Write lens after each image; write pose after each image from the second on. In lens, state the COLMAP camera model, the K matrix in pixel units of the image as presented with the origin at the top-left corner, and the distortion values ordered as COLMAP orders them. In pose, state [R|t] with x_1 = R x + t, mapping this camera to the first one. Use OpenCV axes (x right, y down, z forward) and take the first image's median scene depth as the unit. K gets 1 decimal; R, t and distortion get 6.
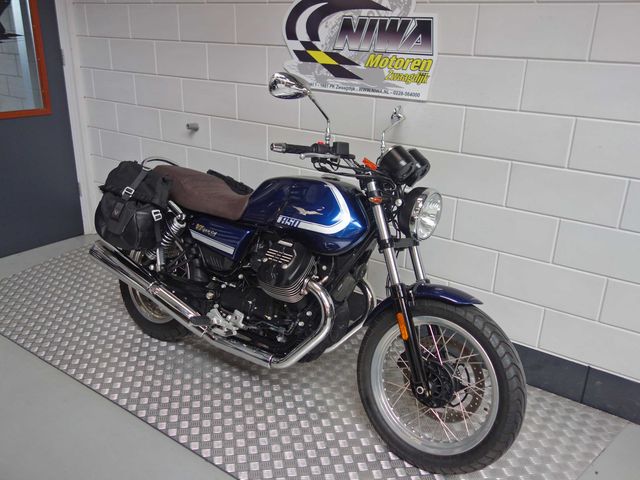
lens RADIAL K [[564.5, 0, 320.0], [0, 564.5, 240.0], [0, 0, 1]] dist [0.004630, 0.004266]
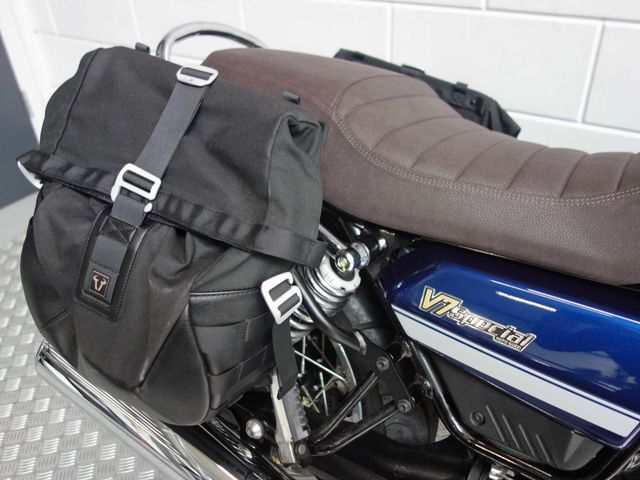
lens RADIAL K [[589.5, 0, 320.0], [0, 589.5, 240.0], [0, 0, 1]] dist [-0.002034, -0.001339]
pose [[0.996754, -0.079565, -0.012289, -0.260180], [0.080288, 0.971089, 0.224811, -0.112600], [-0.005954, -0.225068, 0.974325, 0.751149]]
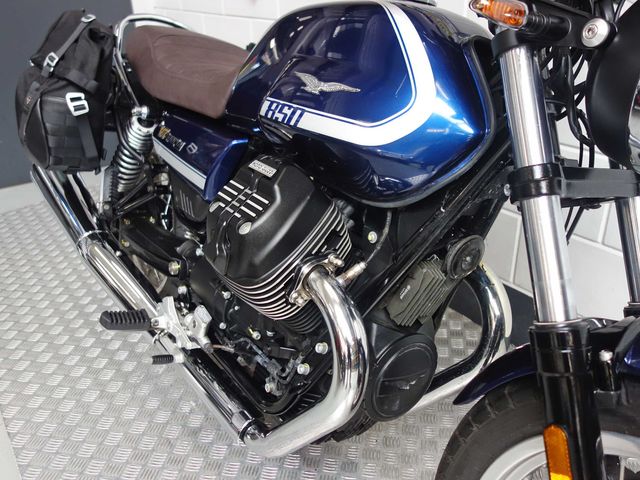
lens RADIAL K [[564.5, 0, 320.0], [0, 564.5, 240.0], [0, 0, 1]] dist [0.004630, 0.004266]
pose [[0.945700, 0.089296, -0.312535, 0.086774], [-0.056017, 0.991912, 0.113902, 0.007669], [0.320178, -0.090210, 0.943053, 0.556222]]
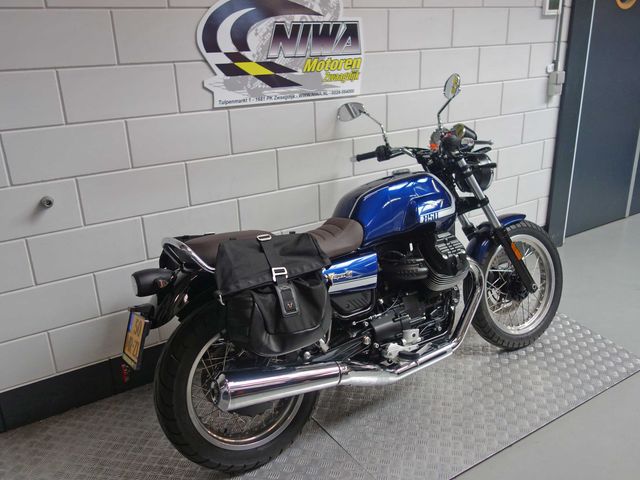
lens RADIAL K [[564.5, 0, 320.0], [0, 564.5, 240.0], [0, 0, 1]] dist [0.004630, 0.004266]
pose [[0.358624, -0.351739, 0.864679, -0.913030], [0.362510, 0.906071, 0.218226, -0.257687], [-0.860218, 0.235194, 0.452447, 0.624620]]
